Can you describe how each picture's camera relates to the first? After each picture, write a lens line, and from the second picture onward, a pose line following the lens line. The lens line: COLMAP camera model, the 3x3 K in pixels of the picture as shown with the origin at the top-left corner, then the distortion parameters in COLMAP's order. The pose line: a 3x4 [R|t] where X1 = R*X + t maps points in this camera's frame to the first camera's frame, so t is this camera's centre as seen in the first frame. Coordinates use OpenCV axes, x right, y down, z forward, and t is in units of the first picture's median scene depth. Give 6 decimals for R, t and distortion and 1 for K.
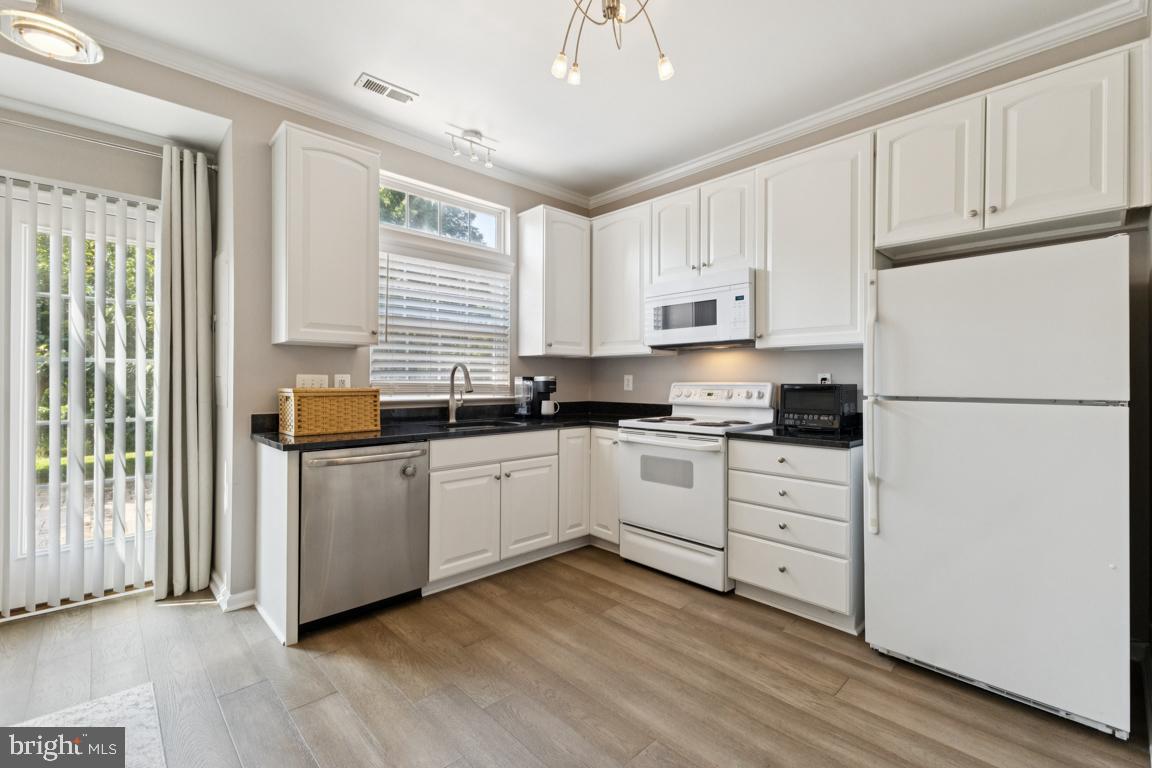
lens RADIAL K [[496.8, 0, 575.0], [0, 496.8, 382.2], [0, 0, 1]] dist [0.001444, -0.001236]
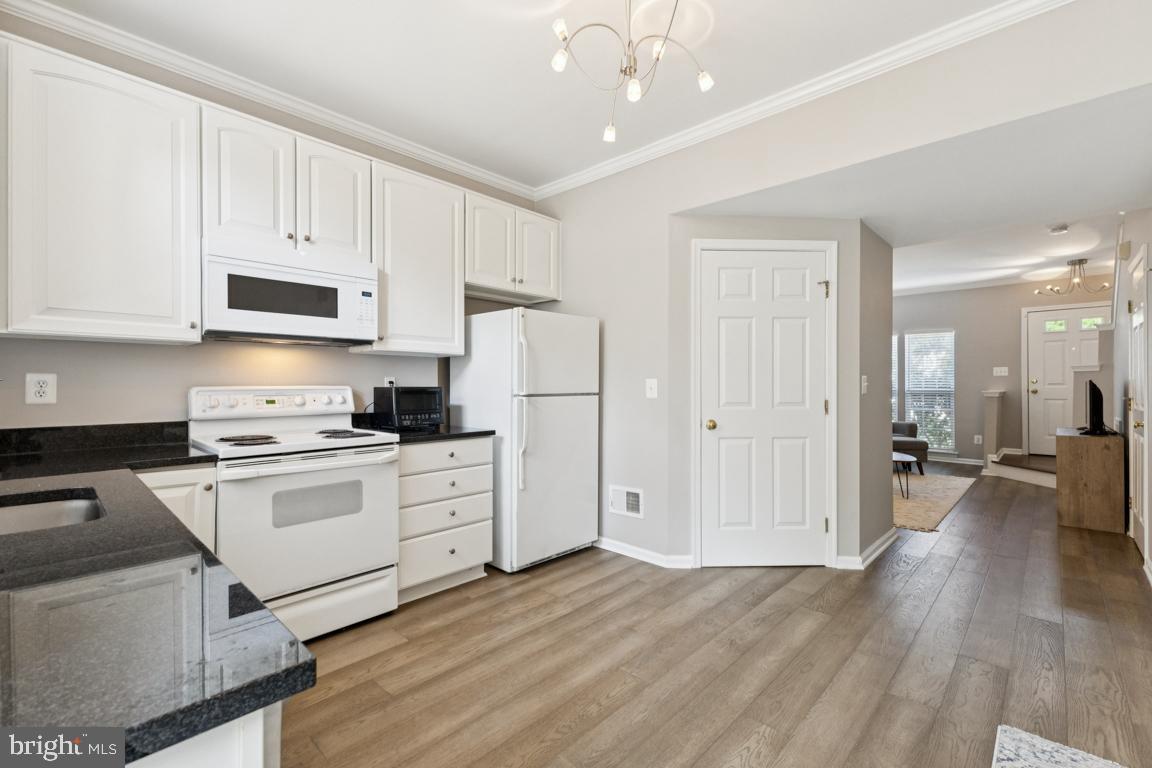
lens RADIAL K [[496.8, 0, 580.9], [0, 496.8, 388.4], [0, 0, 1]] dist [0.001444, -0.001236]
pose [[-0.059073, -0.012982, 0.998169, -0.889183], [0.002986, 0.999909, 0.013181, -0.008890], [-0.998249, 0.003760, -0.059029, 0.953279]]
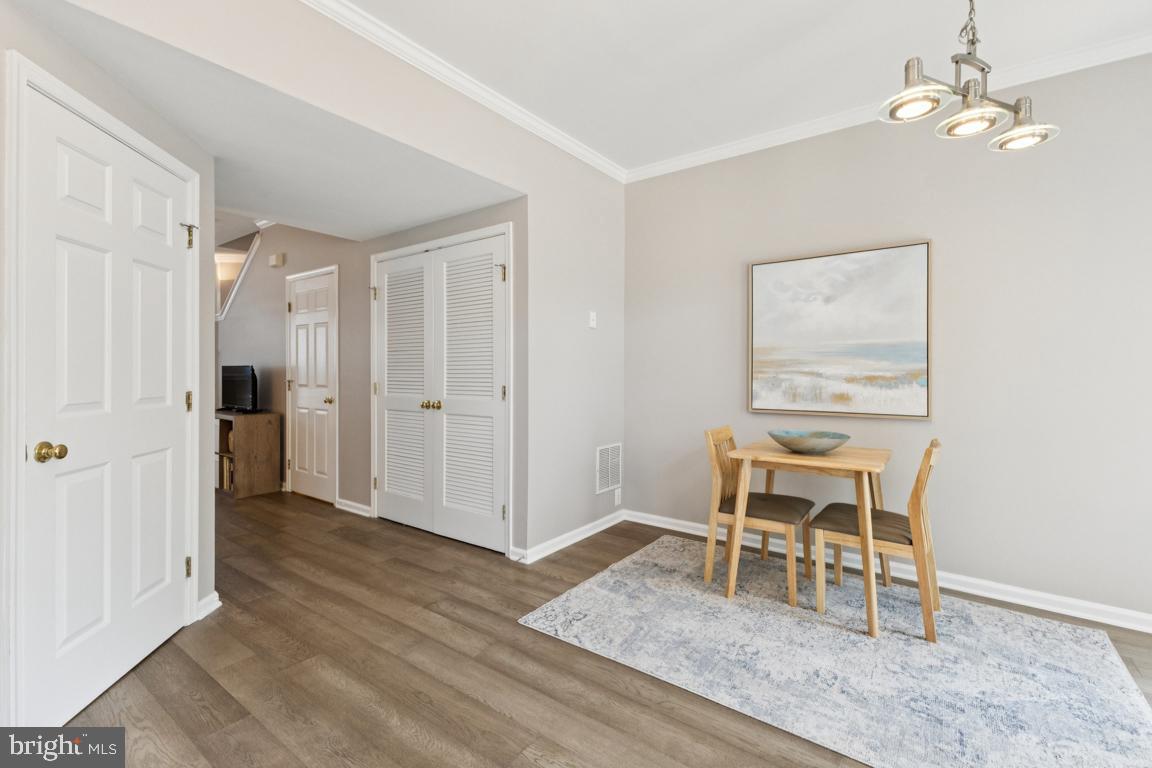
lens RADIAL K [[496.8, 0, 582.7], [0, 496.8, 369.0], [0, 0, 1]] dist [0.001444, -0.001236]
pose [[-0.984348, -0.009314, -0.175987, -0.068641], [-0.009433, 0.999955, -0.000160, -0.007985], [0.175980, 0.001502, -0.984393, 1.332278]]
